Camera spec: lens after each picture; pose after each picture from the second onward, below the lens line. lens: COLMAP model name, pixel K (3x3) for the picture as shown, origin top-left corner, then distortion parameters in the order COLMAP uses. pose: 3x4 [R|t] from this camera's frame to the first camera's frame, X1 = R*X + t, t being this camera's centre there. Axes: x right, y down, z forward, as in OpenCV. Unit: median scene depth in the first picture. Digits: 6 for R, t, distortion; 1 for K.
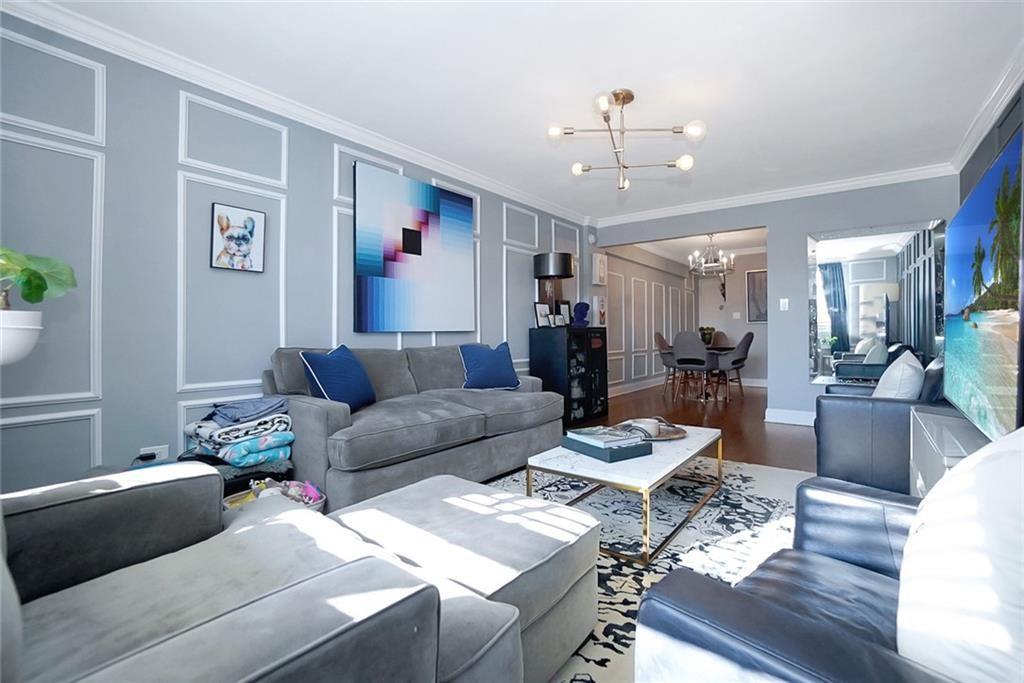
lens RADIAL K [[455.1, 0, 509.2], [0, 455.1, 333.4], [0, 0, 1]] dist [-0.062077, 0.022553]
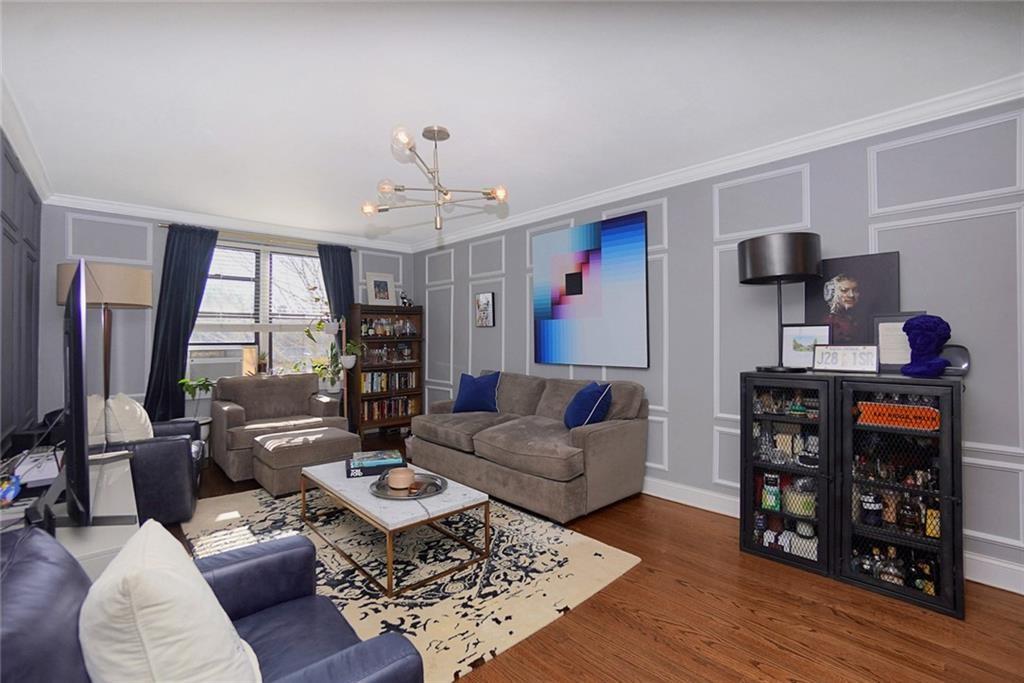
lens RADIAL K [[455.1, 0, 509.2], [0, 455.1, 333.4], [0, 0, 1]] dist [-0.062077, 0.022553]
pose [[-0.158301, -0.001721, -0.987389, 1.141666], [0.006131, 0.999977, -0.002726, -0.098303], [0.987372, -0.006485, -0.158286, 1.272752]]
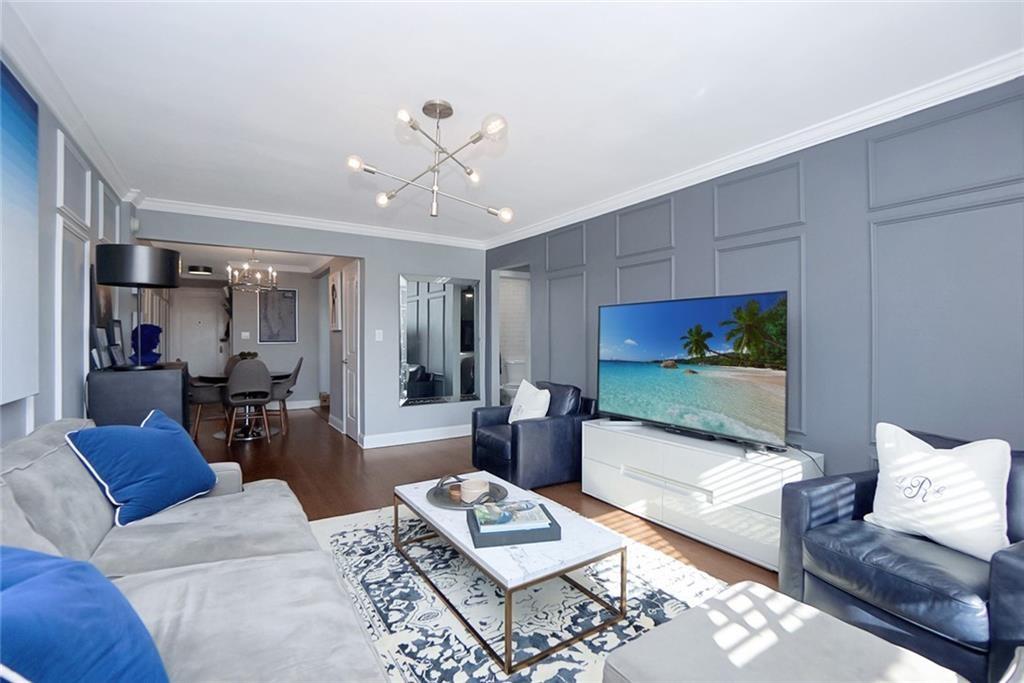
lens RADIAL K [[455.1, 0, 509.2], [0, 455.1, 333.4], [0, 0, 1]] dist [-0.062077, 0.022553]
pose [[0.319021, 0.013998, 0.947644, -0.498739], [-0.001495, 0.999897, -0.014267, -0.087953], [-0.947747, 0.003134, 0.319009, 0.584505]]
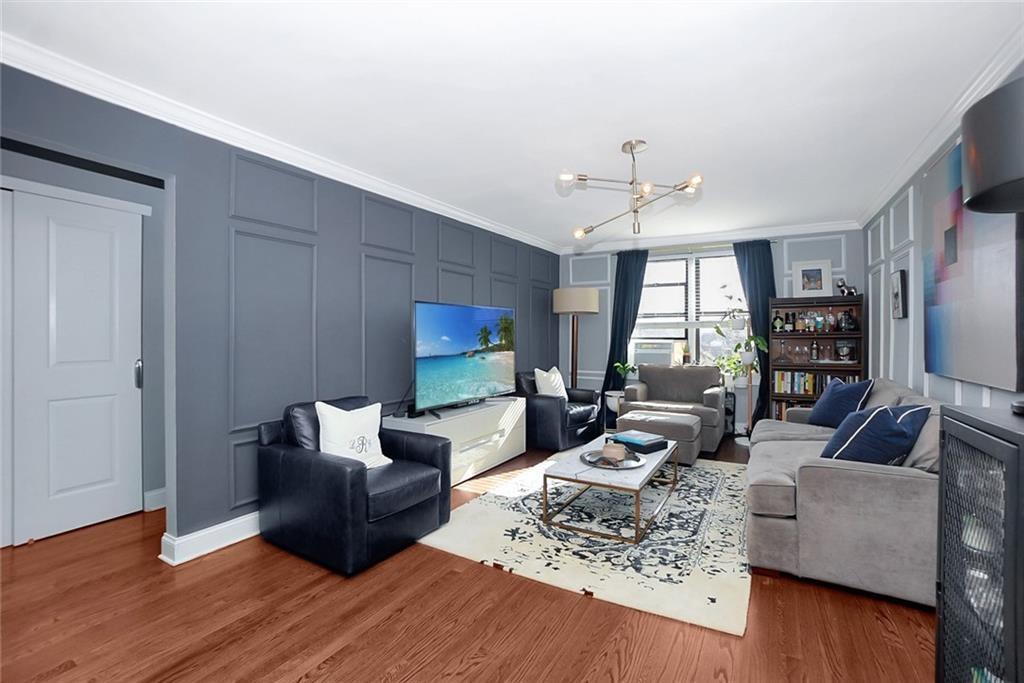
lens RADIAL K [[455.1, 0, 509.2], [0, 455.1, 333.4], [0, 0, 1]] dist [-0.062077, 0.022553]
pose [[-0.989931, 0.005884, -0.141429, 0.672721], [0.006321, 0.999977, -0.002644, -0.091801], [0.141410, -0.003511, -0.989945, 1.947107]]
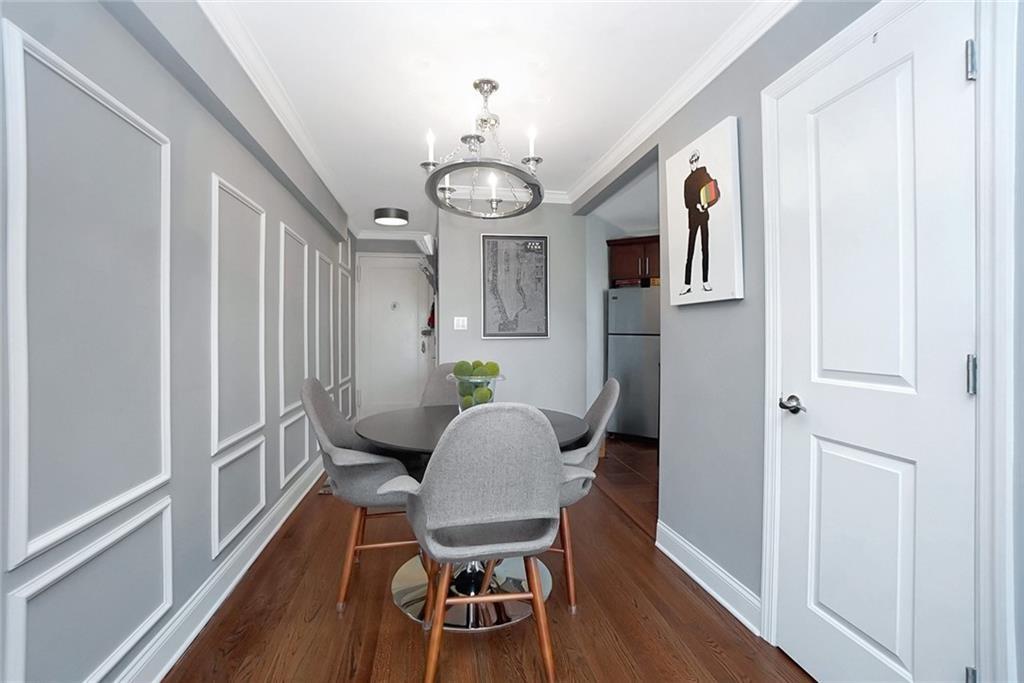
lens RADIAL K [[455.1, 0, 509.2], [0, 455.1, 333.4], [0, 0, 1]] dist [-0.062077, 0.022553]
pose [[0.667006, 0.006601, 0.745024, 0.497885], [-0.006868, 0.999973, -0.002712, -0.077007], [-0.745021, -0.003308, 0.667033, 1.781639]]
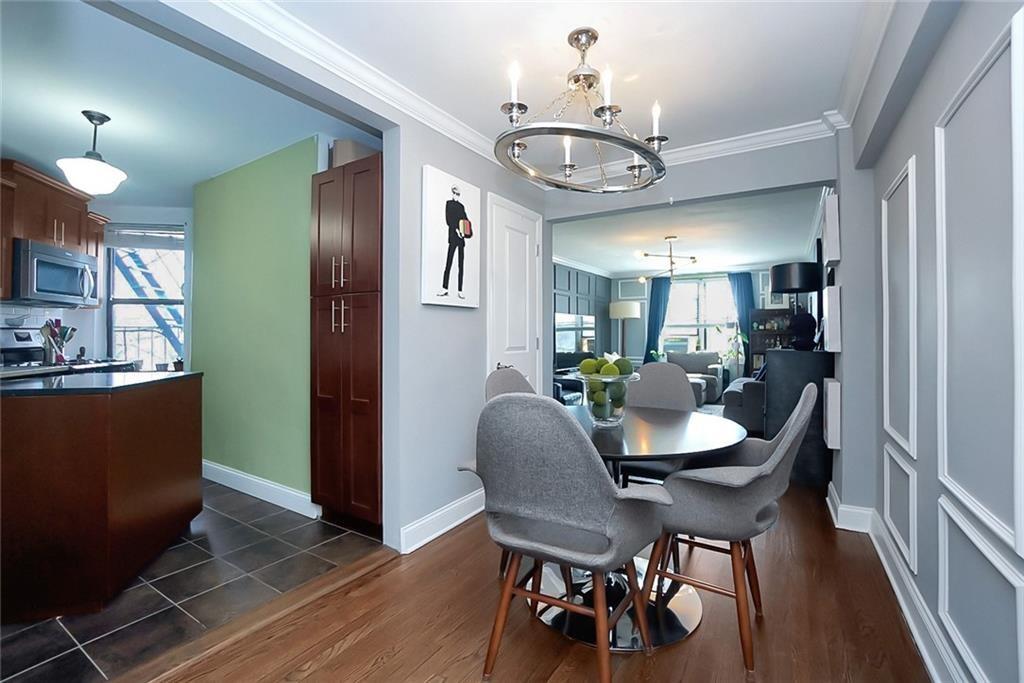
lens RADIAL K [[455.1, 0, 509.2], [0, 455.1, 333.4], [0, 0, 1]] dist [-0.062077, 0.022553]
pose [[-0.993413, 0.005860, -0.114443, 1.241005], [0.006693, 0.999954, -0.006899, -0.066525], [0.114397, -0.007619, -0.993406, 2.981913]]
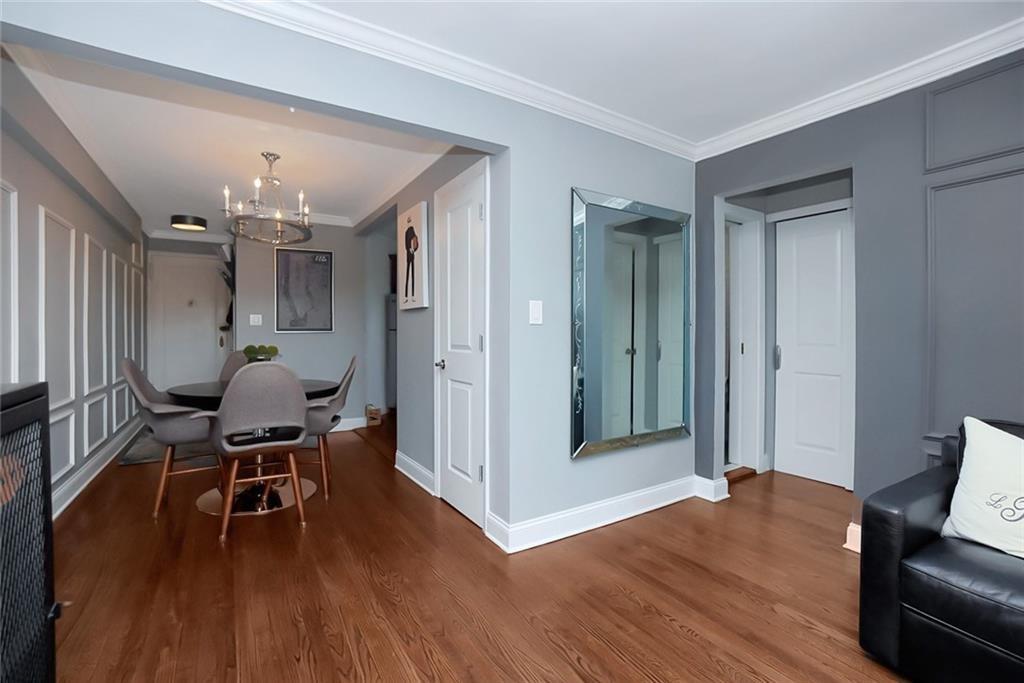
lens RADIAL K [[455.1, 0, 509.2], [0, 455.1, 333.4], [0, 0, 1]] dist [-0.062077, 0.022553]
pose [[0.337414, 0.004795, 0.941344, 0.197088], [-0.006788, 0.999973, -0.002661, -0.063142], [-0.941332, -0.005492, 0.337437, 1.384221]]
